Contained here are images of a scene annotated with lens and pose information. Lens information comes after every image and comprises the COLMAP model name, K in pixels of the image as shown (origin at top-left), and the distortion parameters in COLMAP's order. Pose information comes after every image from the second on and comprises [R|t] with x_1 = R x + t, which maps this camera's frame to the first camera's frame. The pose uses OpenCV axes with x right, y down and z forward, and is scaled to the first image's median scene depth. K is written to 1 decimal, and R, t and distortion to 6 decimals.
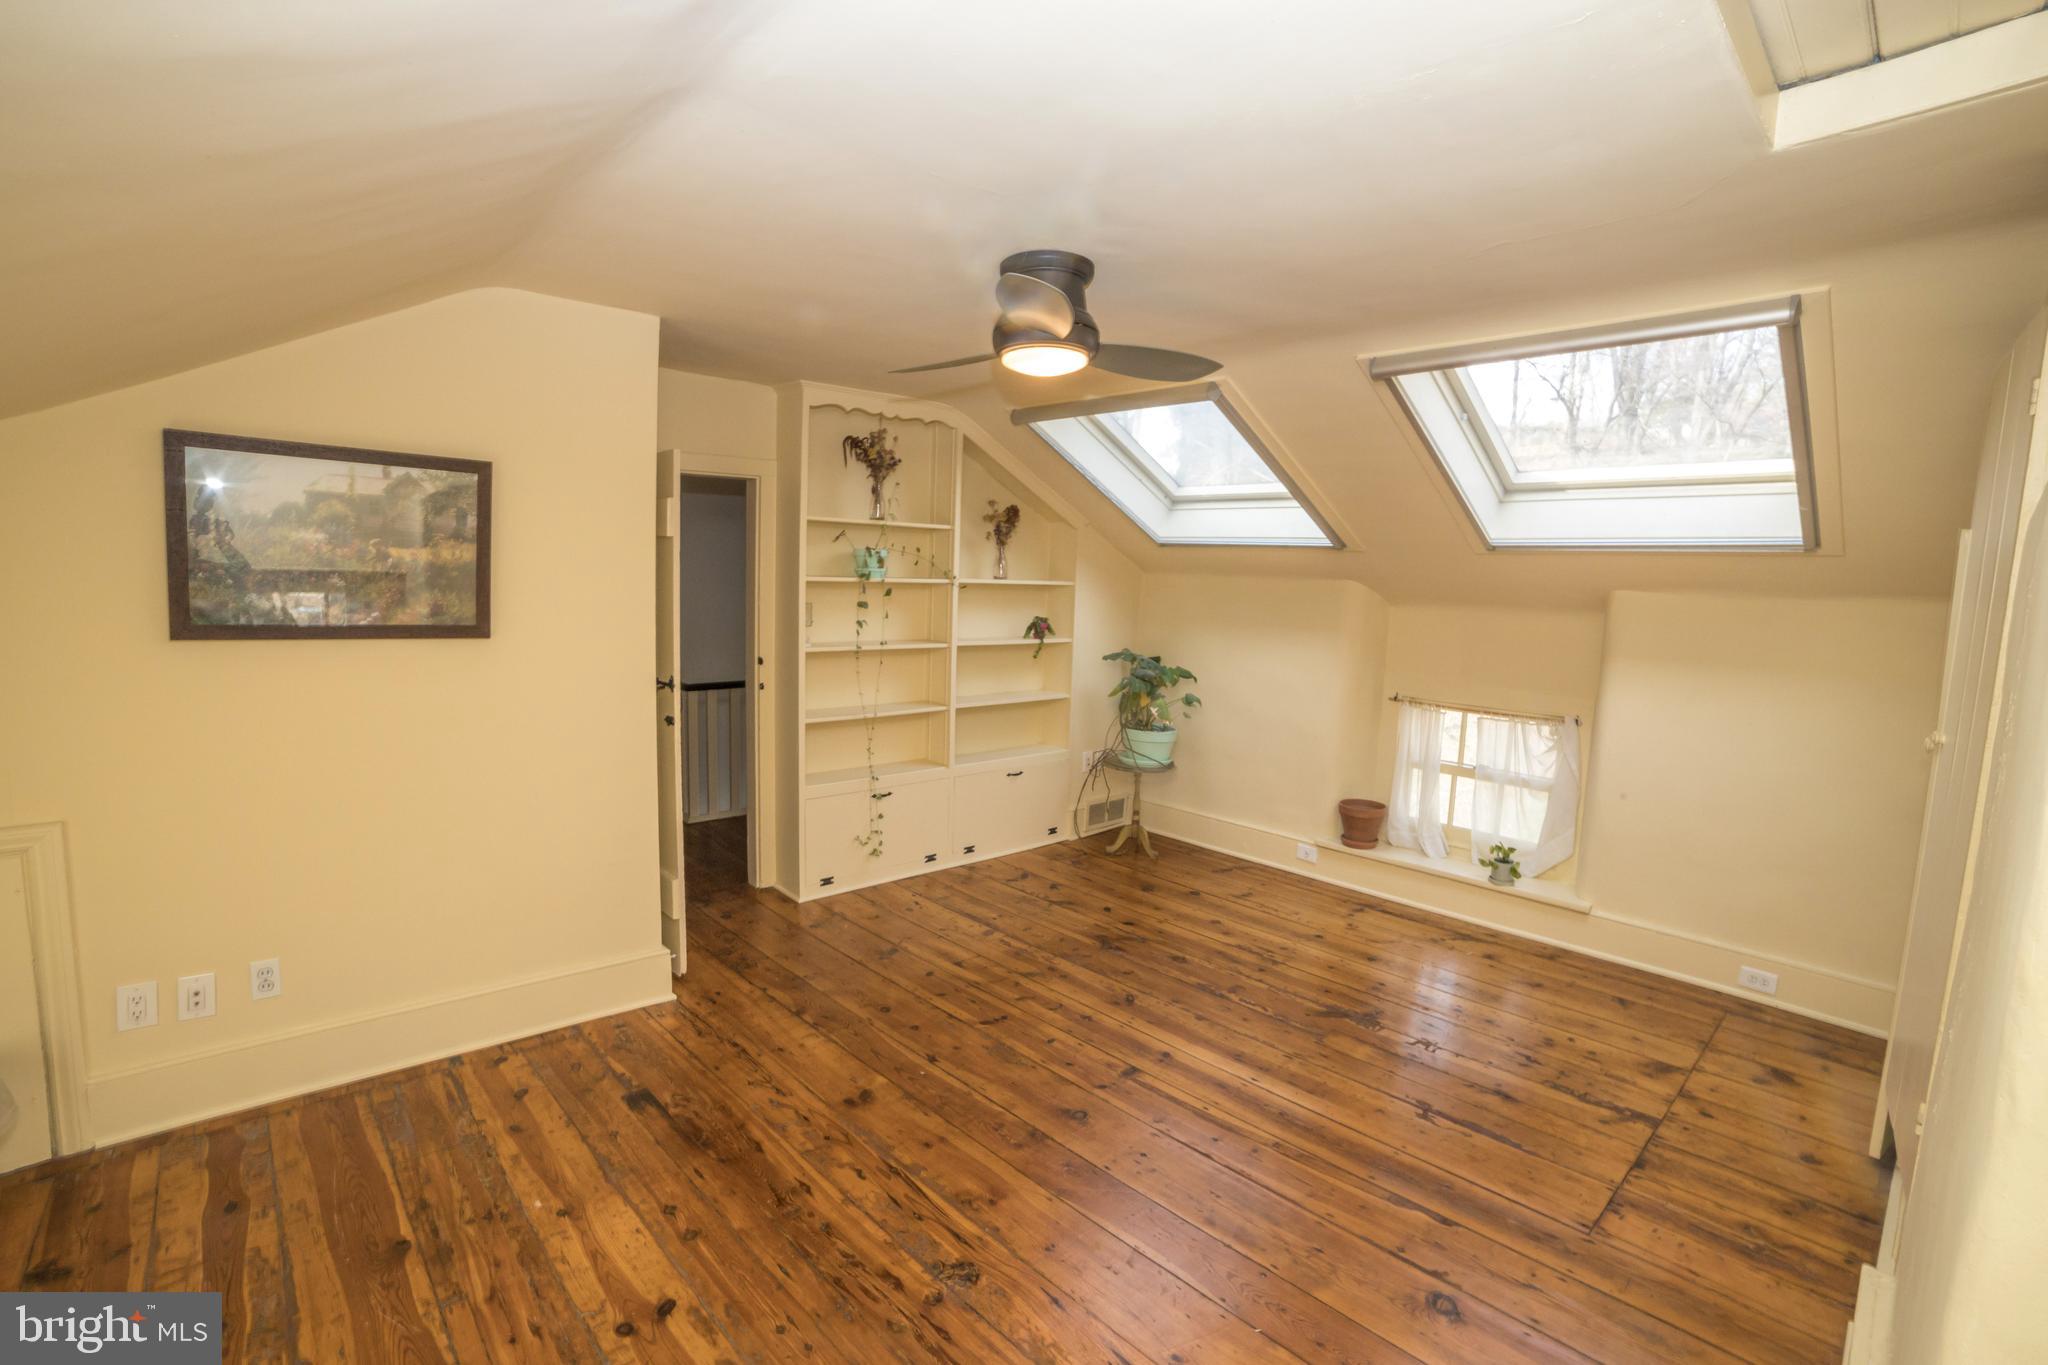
lens RADIAL K [[881.9, 0, 1049.0], [0, 881.9, 677.7], [0, 0, 1]] dist [-0.117099, 0.040886]
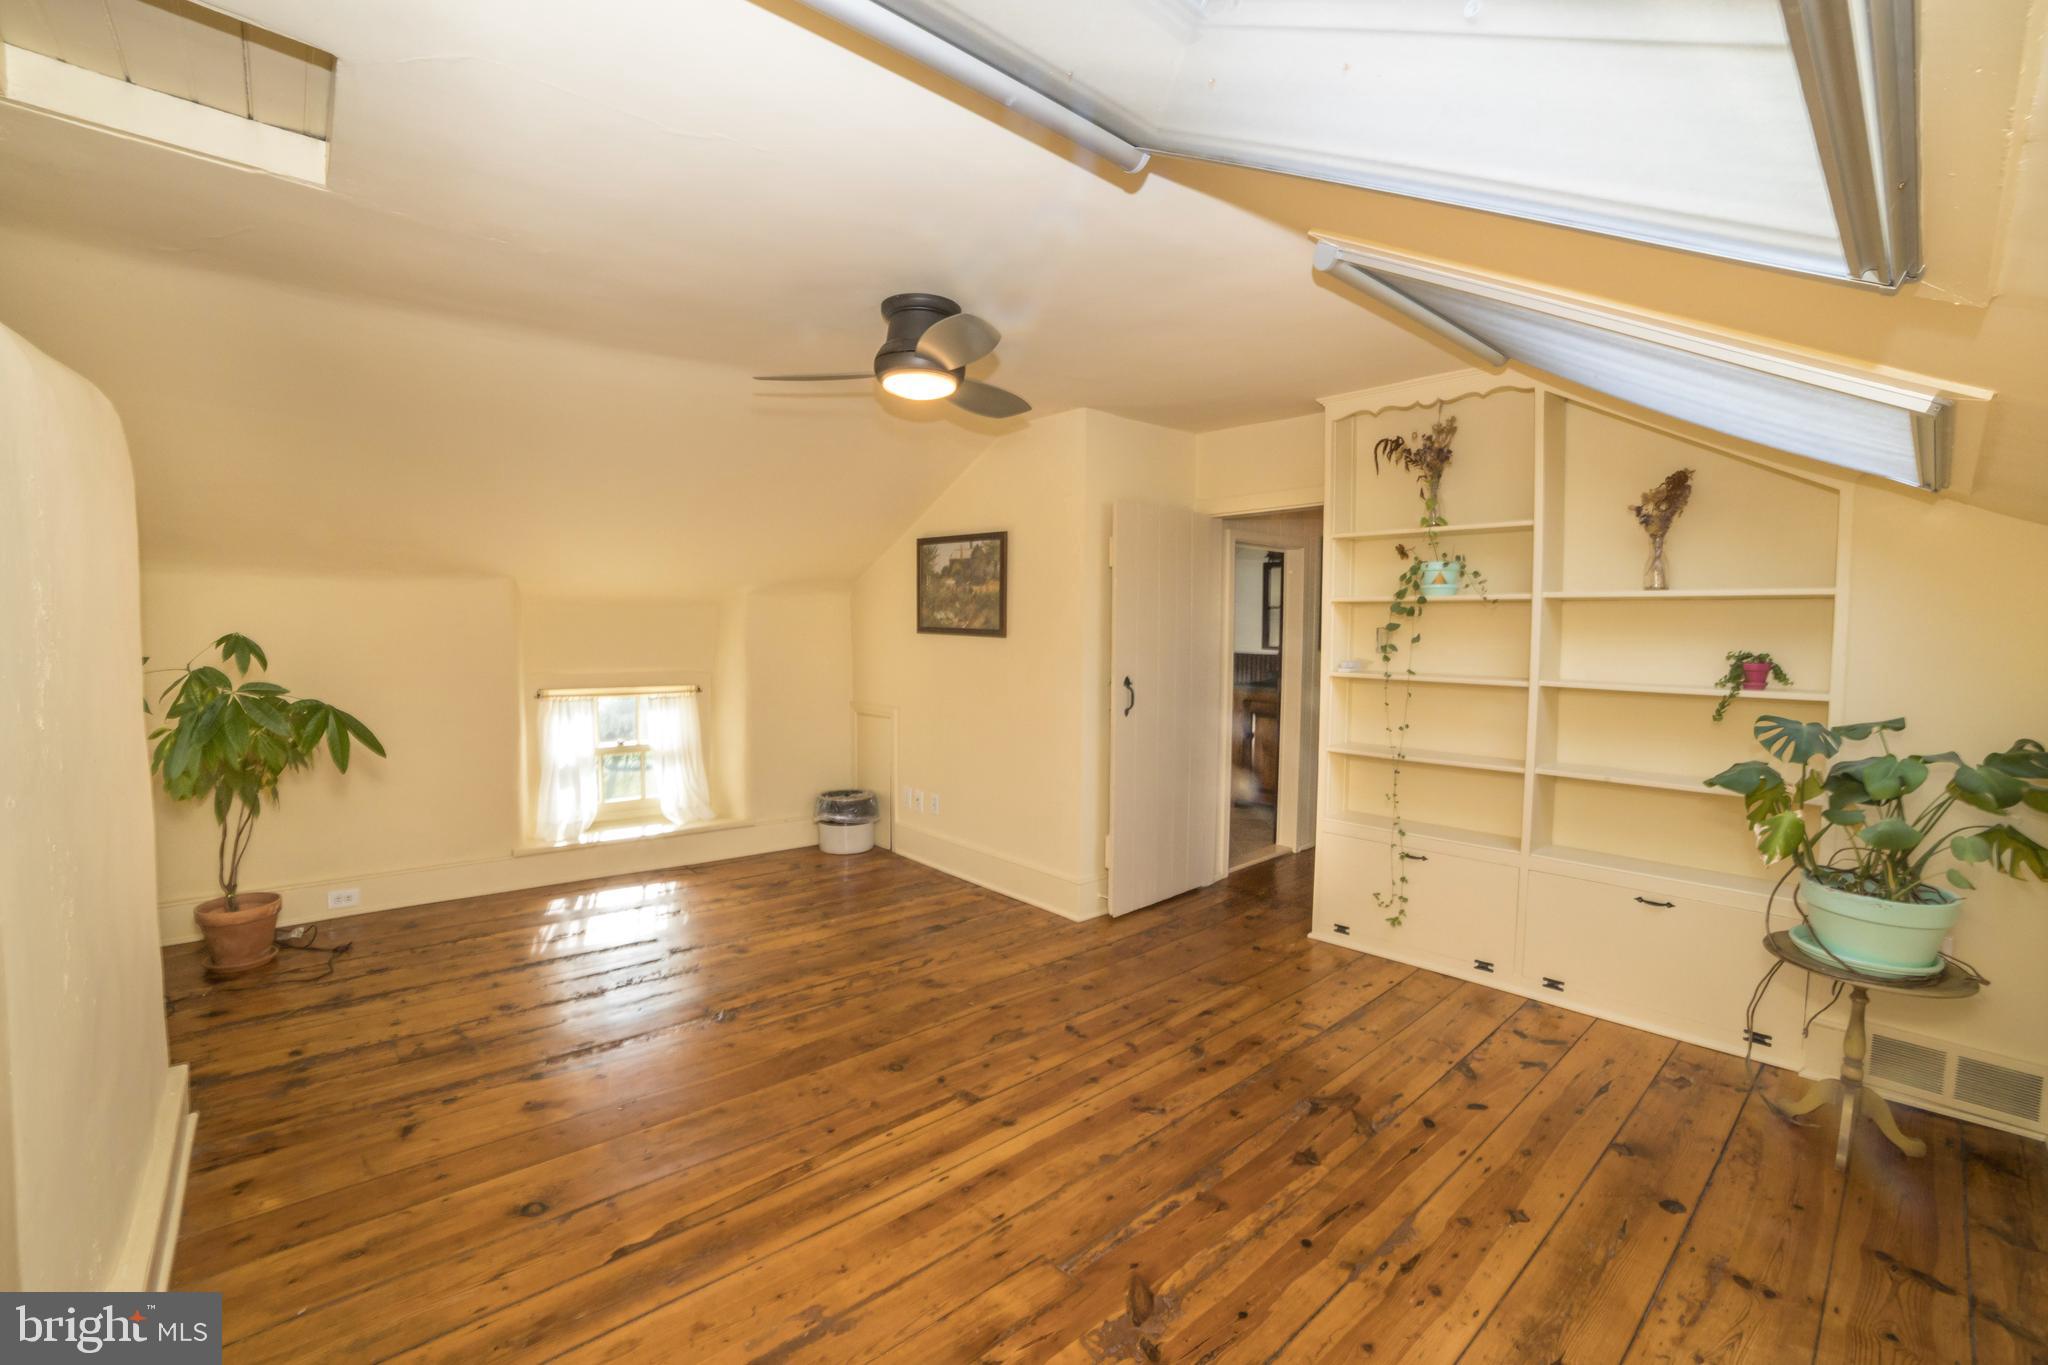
lens RADIAL K [[881.9, 0, 1049.0], [0, 881.9, 677.7], [0, 0, 1]] dist [-0.117099, 0.040886]
pose [[0.007029, 0.023649, -0.999696, 0.857776], [-0.120708, 0.992430, 0.022629, -0.014772], [0.992663, 0.120512, 0.009831, 0.875898]]
